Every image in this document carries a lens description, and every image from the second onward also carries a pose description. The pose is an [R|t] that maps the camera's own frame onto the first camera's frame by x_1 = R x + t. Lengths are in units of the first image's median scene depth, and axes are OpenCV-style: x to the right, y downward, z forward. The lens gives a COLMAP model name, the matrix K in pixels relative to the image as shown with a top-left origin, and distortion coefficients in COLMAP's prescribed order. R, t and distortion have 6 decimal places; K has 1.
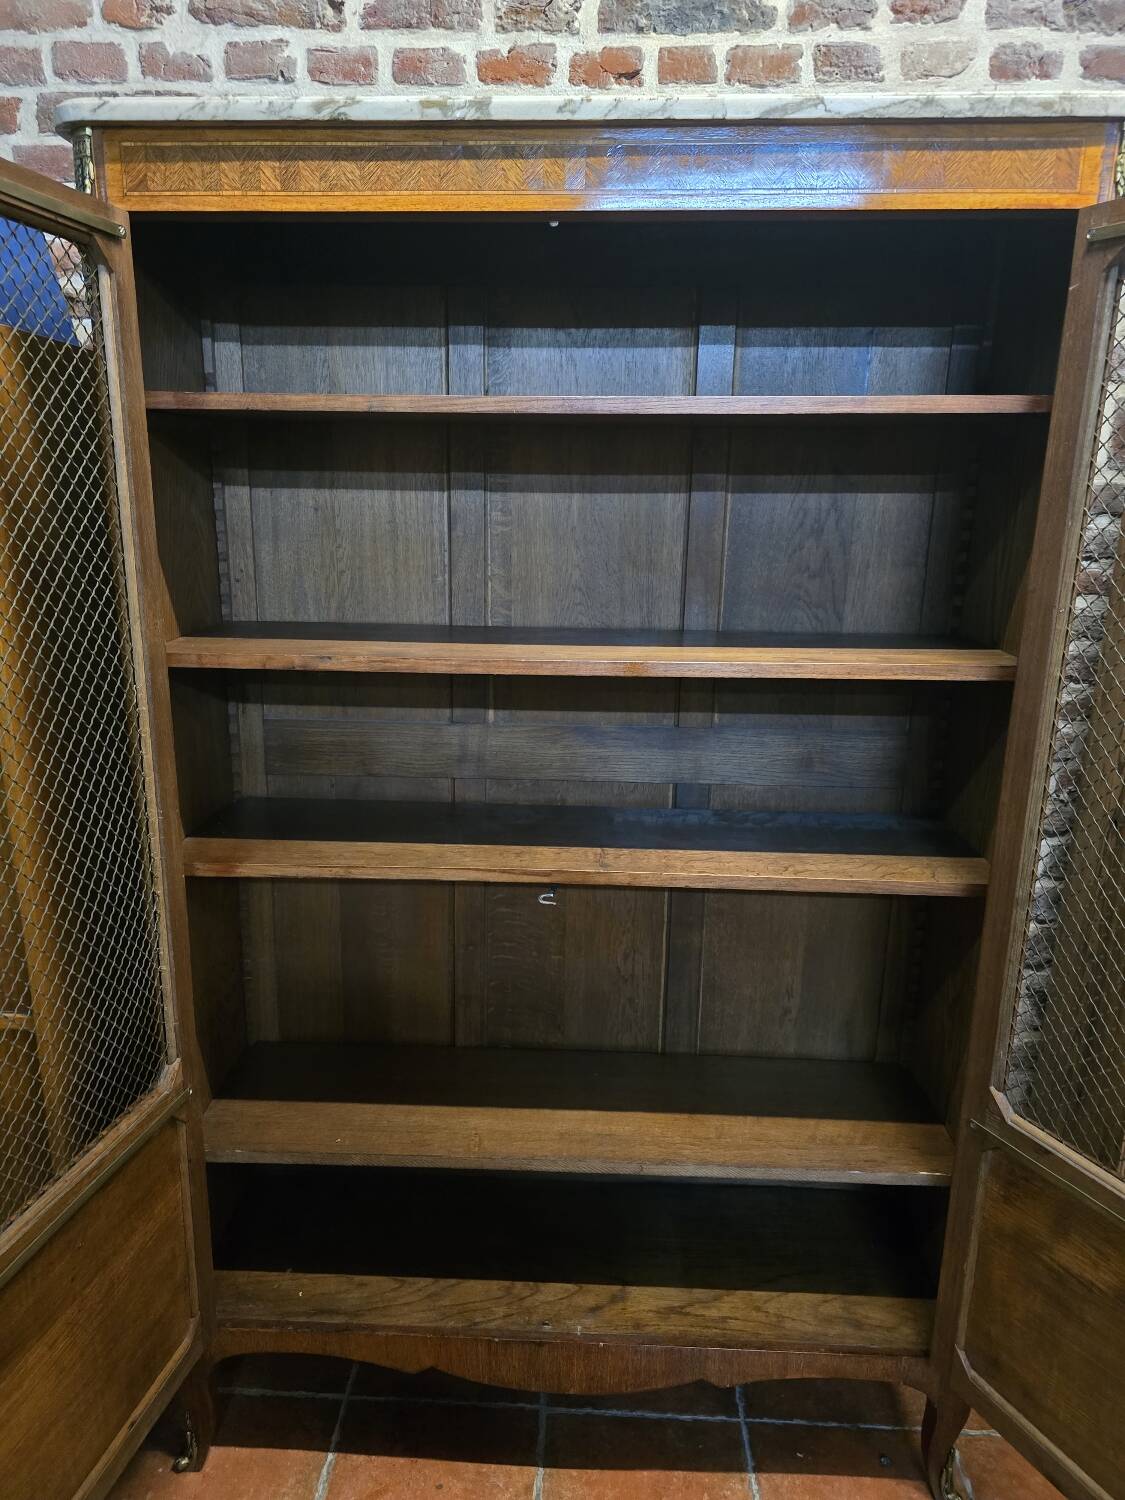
lens RADIAL K [[1030.4, 0, 551.2], [0, 1030.4, 755.7], [0, 0, 1]] dist [0.035947, -0.035281]
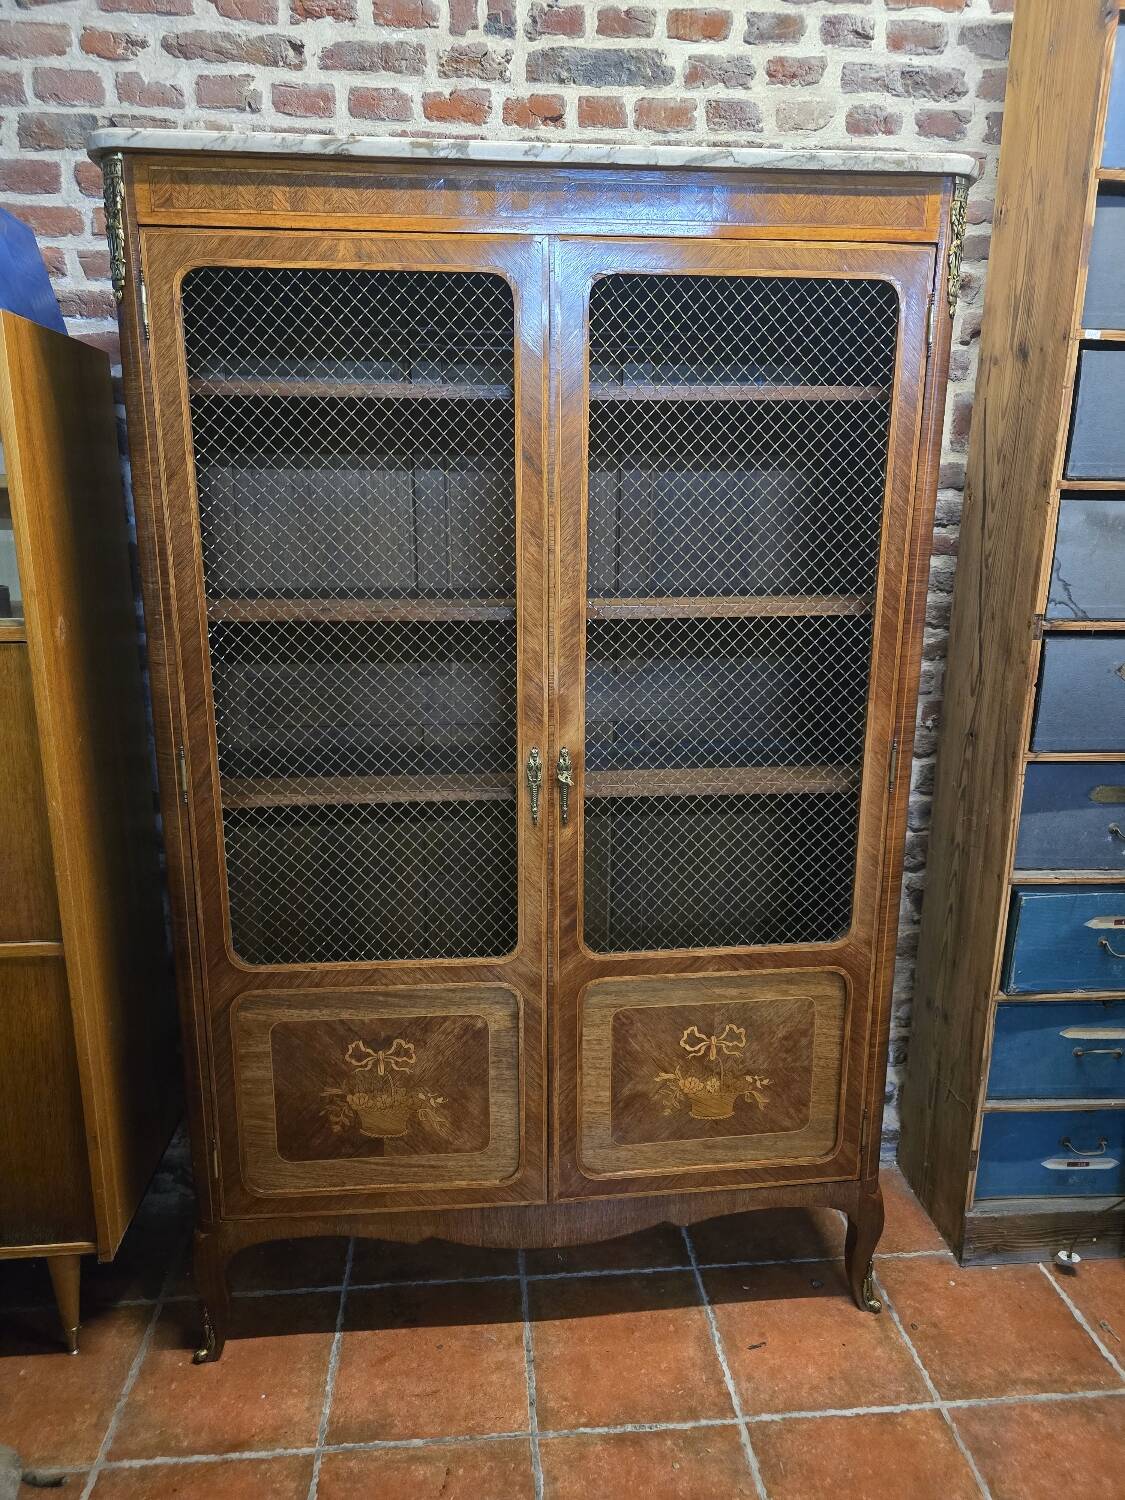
lens RADIAL K [[1030.4, 0, 564.4], [0, 1030.4, 743.3], [0, 0, 1]] dist [0.035947, -0.035281]
pose [[0.990166, -0.040711, 0.133841, -0.099928], [0.043238, 0.998936, -0.016026, 0.072825], [-0.133046, 0.021655, 0.990873, -0.154111]]
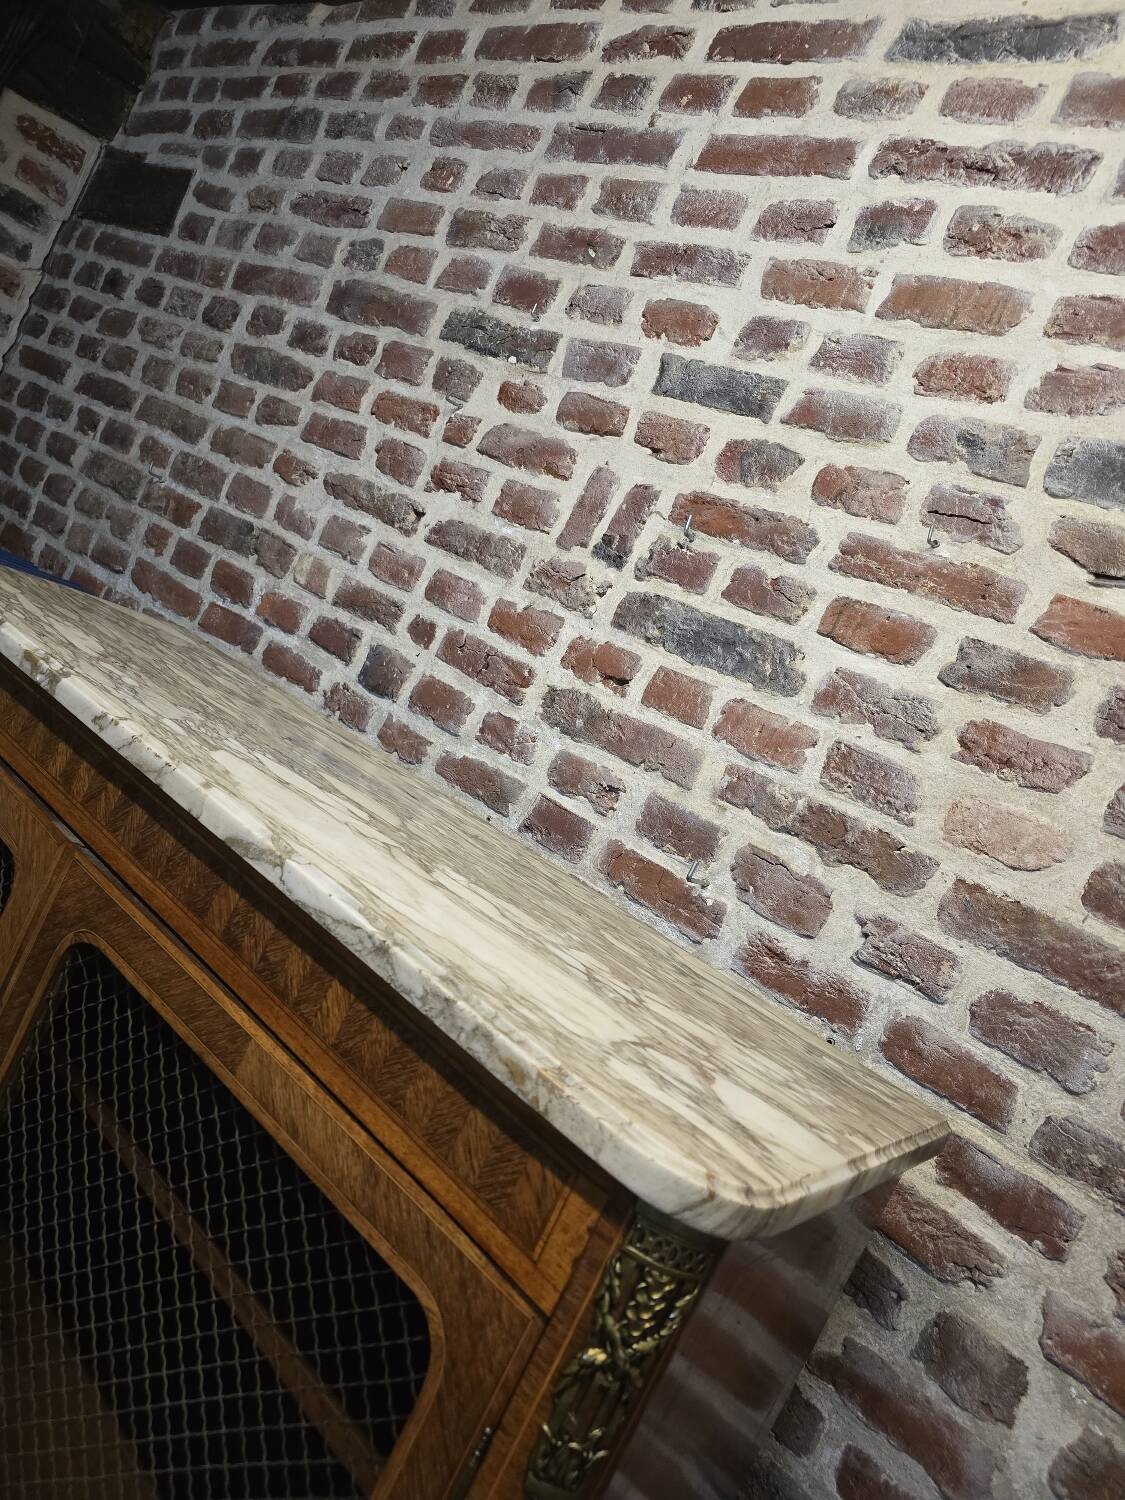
lens RADIAL K [[1030.4, 0, 542.7], [0, 1030.4, 718.9], [0, 0, 1]] dist [0.035947, -0.035281]
pose [[0.734021, 0.371963, -0.568205, 0.491075], [-0.538131, 0.828947, -0.152518, -0.481033], [0.414280, 0.417720, 0.808629, 0.354736]]
